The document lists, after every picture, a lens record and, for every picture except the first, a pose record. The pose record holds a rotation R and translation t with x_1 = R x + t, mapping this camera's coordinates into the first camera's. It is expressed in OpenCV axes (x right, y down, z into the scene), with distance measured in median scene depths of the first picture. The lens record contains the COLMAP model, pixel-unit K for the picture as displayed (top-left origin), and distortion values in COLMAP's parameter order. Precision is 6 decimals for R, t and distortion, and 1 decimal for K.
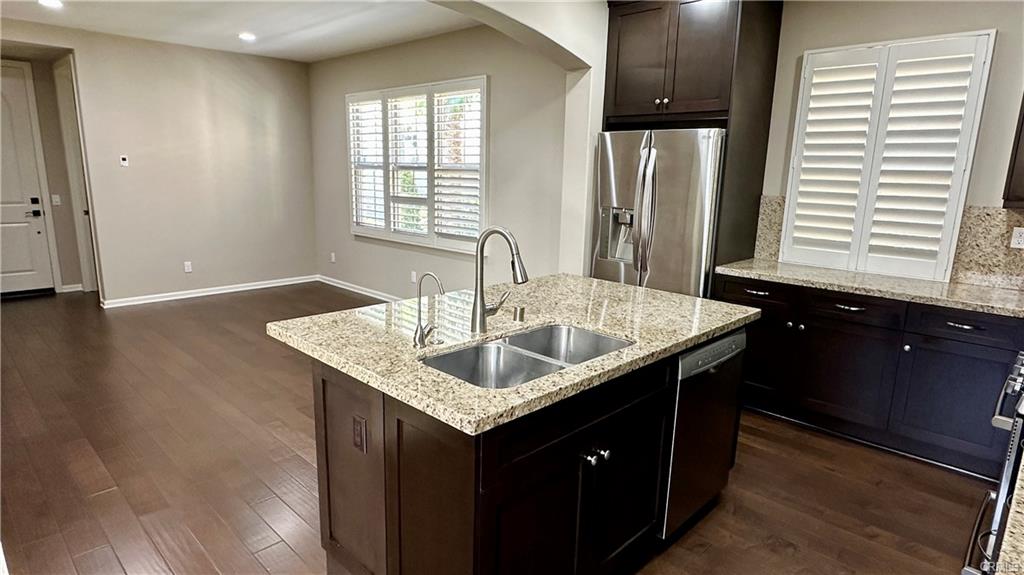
lens RADIAL K [[581.3, 0, 509.8], [0, 581.3, 289.9], [0, 0, 1]] dist [0.003668, 0.000123]
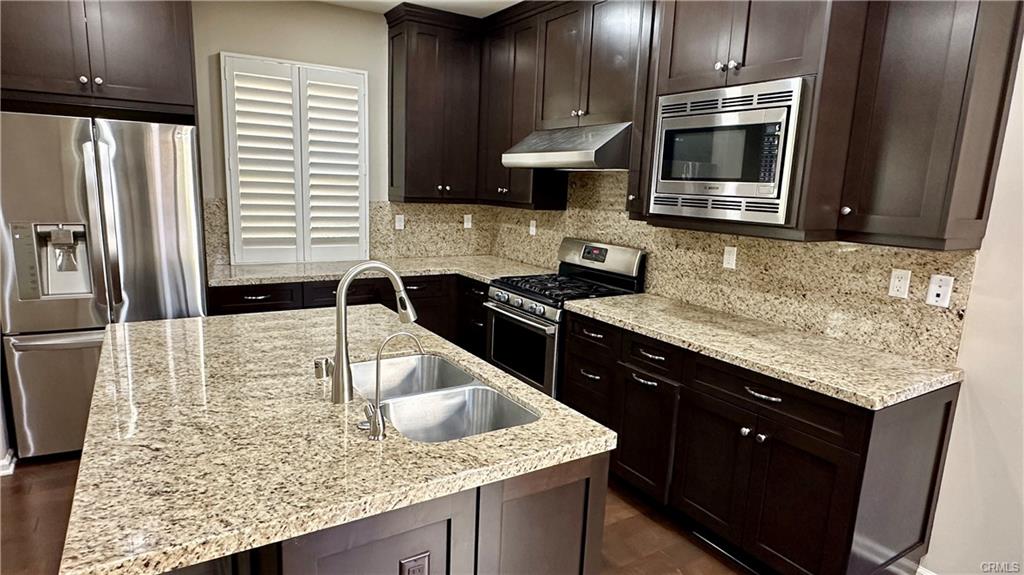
lens RADIAL K [[581.3, 0, 510.1], [0, 581.3, 290.8], [0, 0, 1]] dist [0.003668, 0.000123]
pose [[0.234506, -0.192307, 0.952903, -0.471813], [0.167635, 0.973553, 0.155220, -0.101354], [-0.957552, 0.123341, 0.260542, 0.381202]]
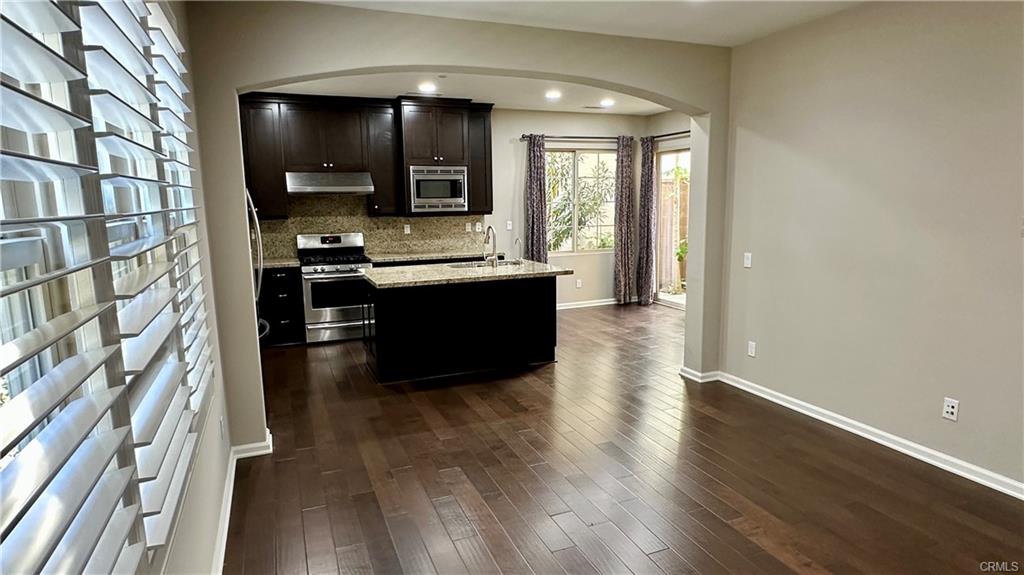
lens RADIAL K [[581.3, 0, 512.1], [0, 581.3, 289.1], [0, 0, 1]] dist [0.003668, 0.000123]
pose [[-0.915936, -0.075460, 0.394166, -0.620970], [0.072917, 0.934525, 0.348347, -0.293643], [-0.394645, 0.347805, -0.850463, 1.245735]]
